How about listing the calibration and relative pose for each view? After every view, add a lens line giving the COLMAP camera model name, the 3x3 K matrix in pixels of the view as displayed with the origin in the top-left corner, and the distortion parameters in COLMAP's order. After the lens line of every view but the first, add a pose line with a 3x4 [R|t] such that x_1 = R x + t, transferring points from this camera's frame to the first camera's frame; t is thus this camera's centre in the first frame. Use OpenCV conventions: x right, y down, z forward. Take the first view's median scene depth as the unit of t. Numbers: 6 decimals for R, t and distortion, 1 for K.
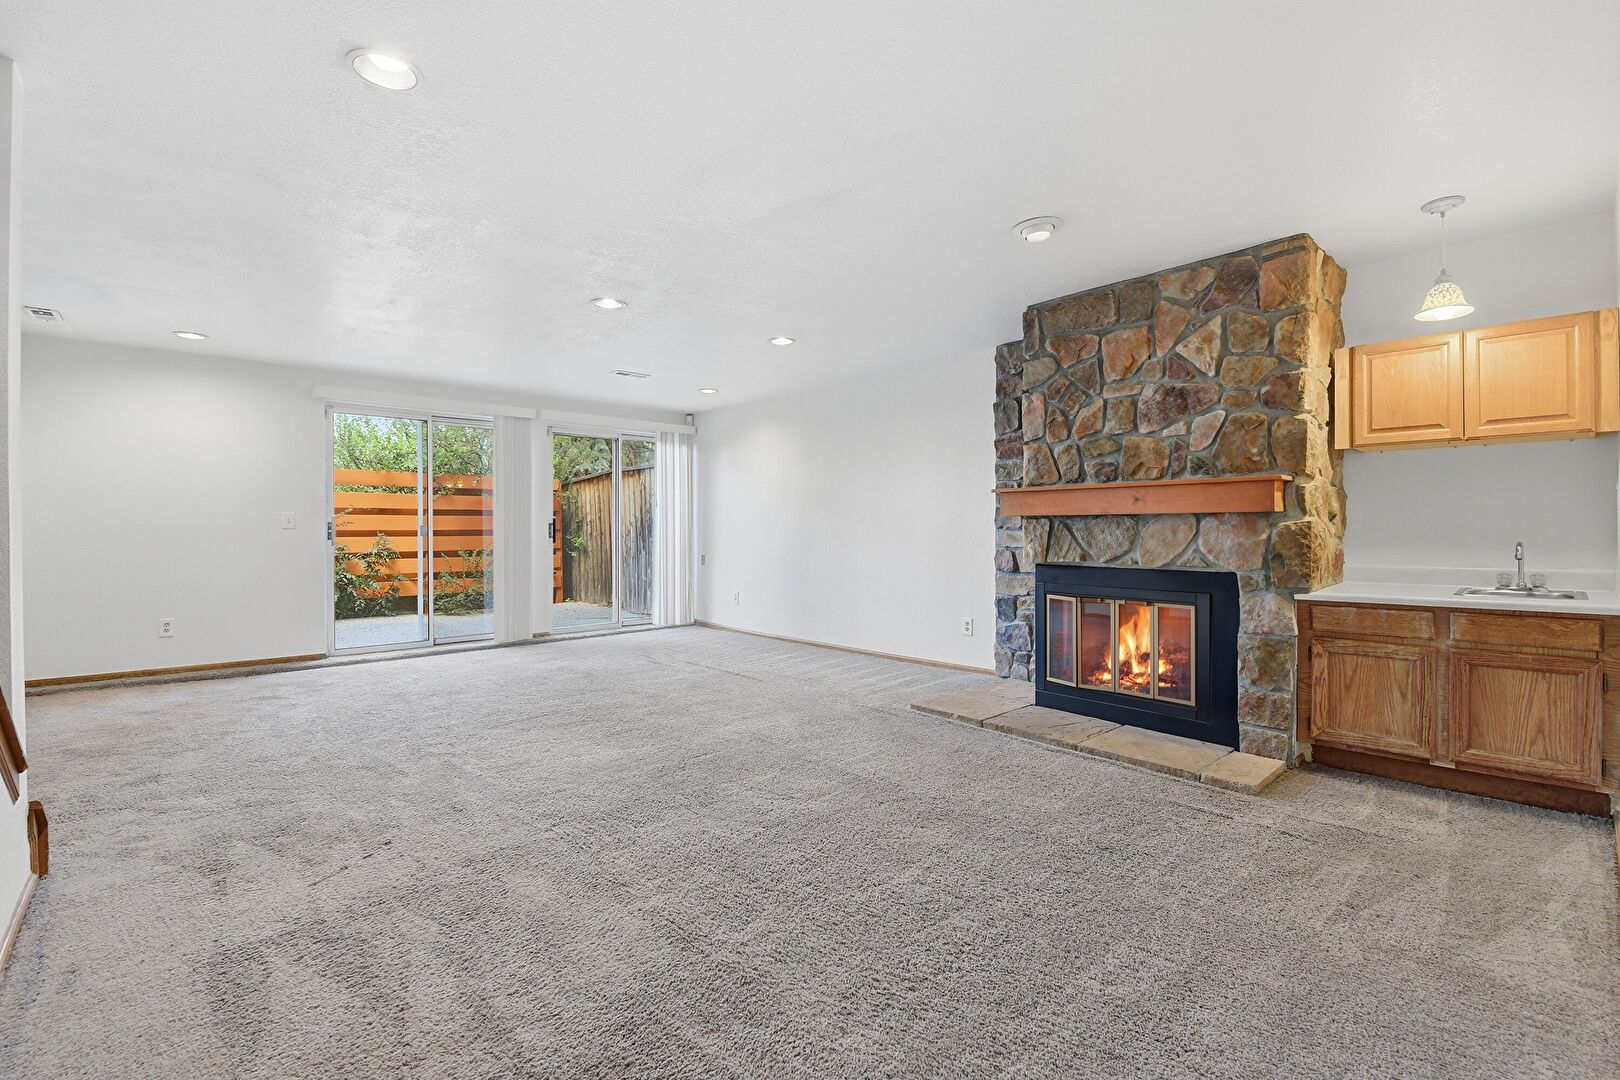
lens RADIAL K [[714.9, 0, 808.7], [0, 714.9, 523.3], [0, 0, 1]] dist [-0.001324, -0.000697]
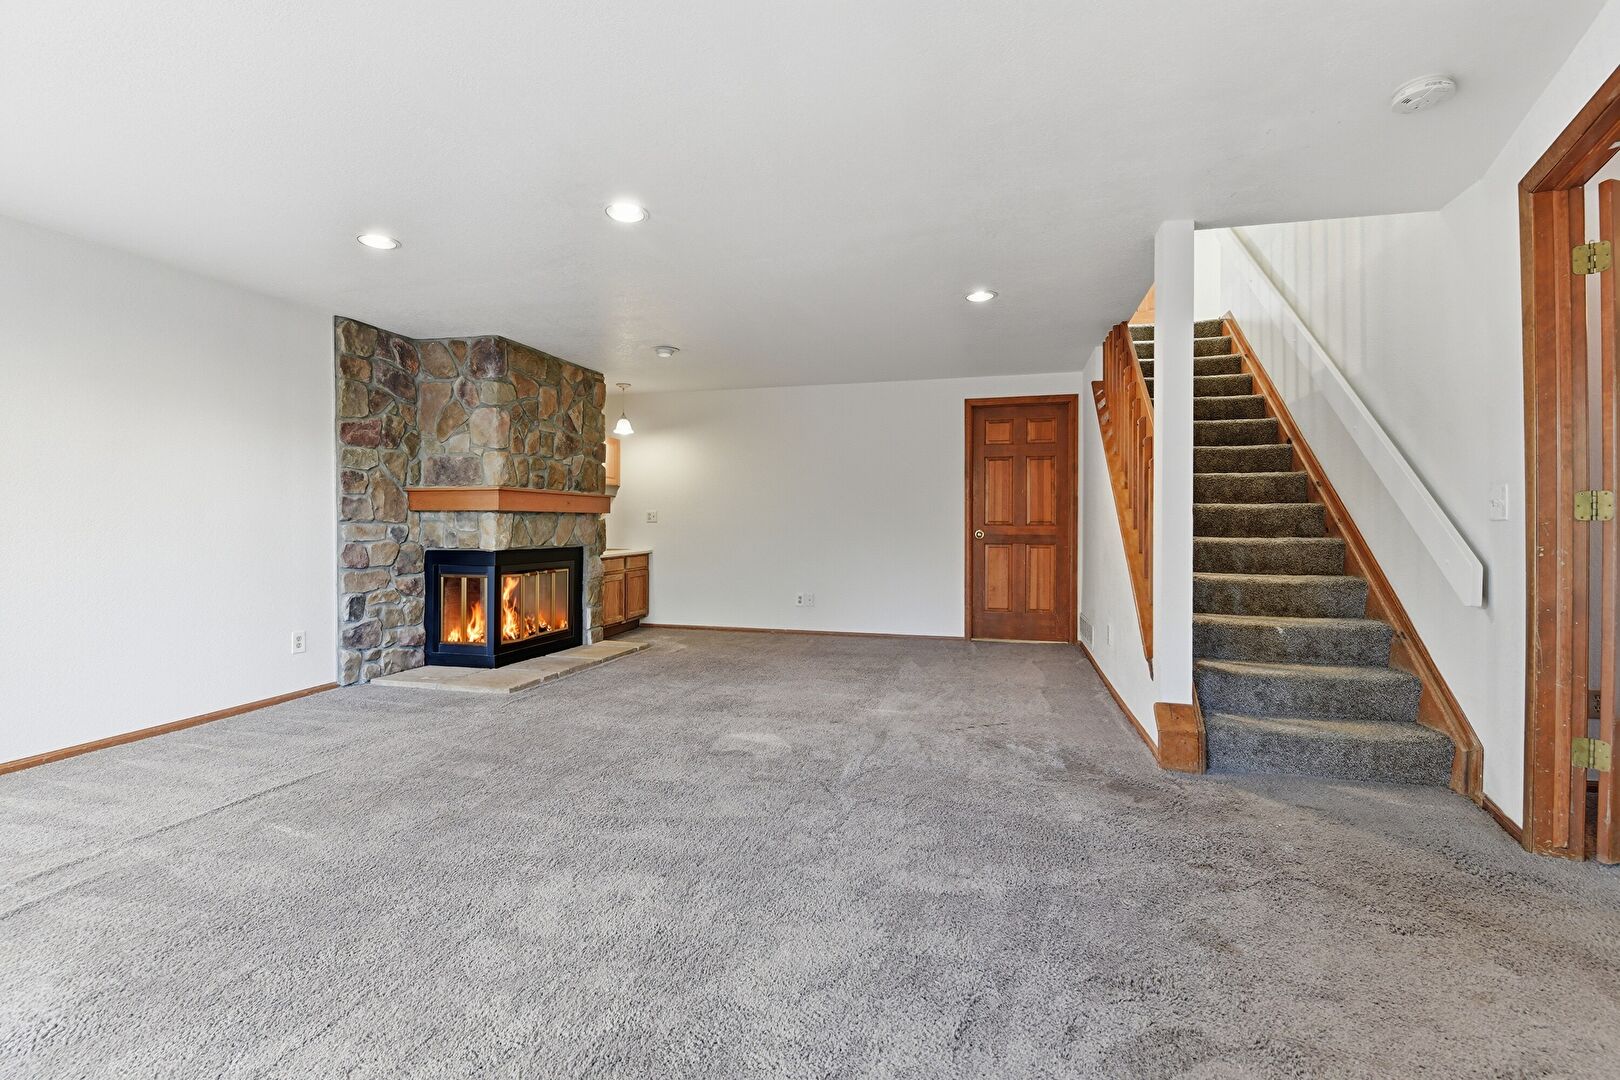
lens RADIAL K [[714.9, 0, 808.7], [0, 714.9, 523.3], [0, 0, 1]] dist [-0.001324, -0.000697]
pose [[-0.546495, 0.003012, 0.837457, -1.131092], [-0.005790, 0.999956, -0.007375, 0.018777], [-0.837443, -0.008880, -0.546453, 1.408858]]
